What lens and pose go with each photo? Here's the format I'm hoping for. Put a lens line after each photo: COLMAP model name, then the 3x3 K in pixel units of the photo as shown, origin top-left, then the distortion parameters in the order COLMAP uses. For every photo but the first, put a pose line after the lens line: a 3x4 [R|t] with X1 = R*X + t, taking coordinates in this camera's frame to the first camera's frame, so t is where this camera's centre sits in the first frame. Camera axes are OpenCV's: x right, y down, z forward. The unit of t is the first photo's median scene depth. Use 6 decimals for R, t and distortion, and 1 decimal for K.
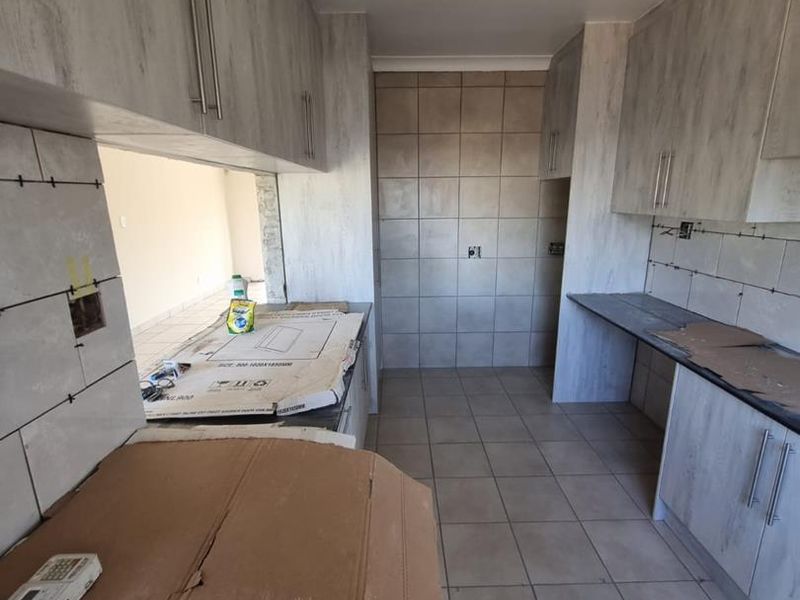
lens RADIAL K [[415.3, 0, 402.4], [0, 415.3, 304.9], [0, 0, 1]] dist [0.001097, -0.002262]
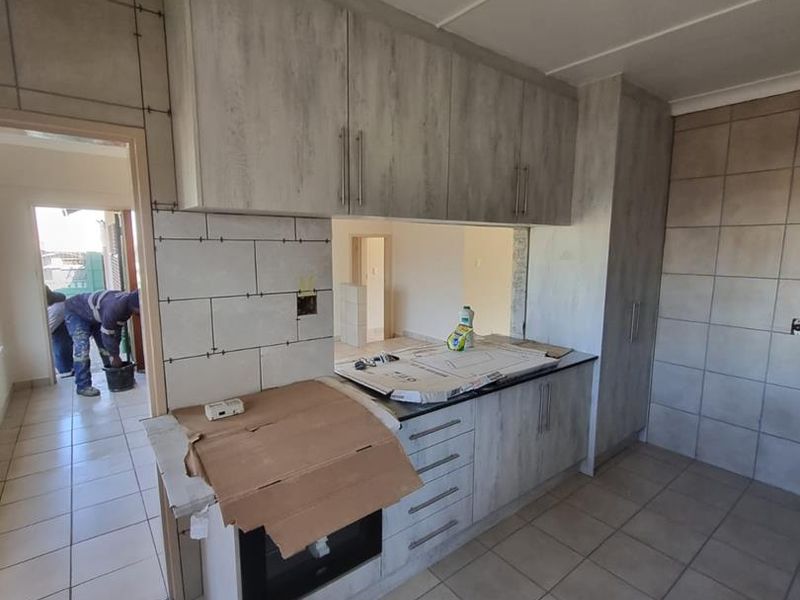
lens RADIAL K [[415.3, 0, 409.8], [0, 415.3, 302.6], [0, 0, 1]] dist [0.001097, -0.002262]
pose [[0.612276, 0.122429, -0.781108, 0.452485], [-0.208595, 0.977949, -0.010227, -0.030389], [0.762631, 0.169197, 0.624313, 0.056912]]
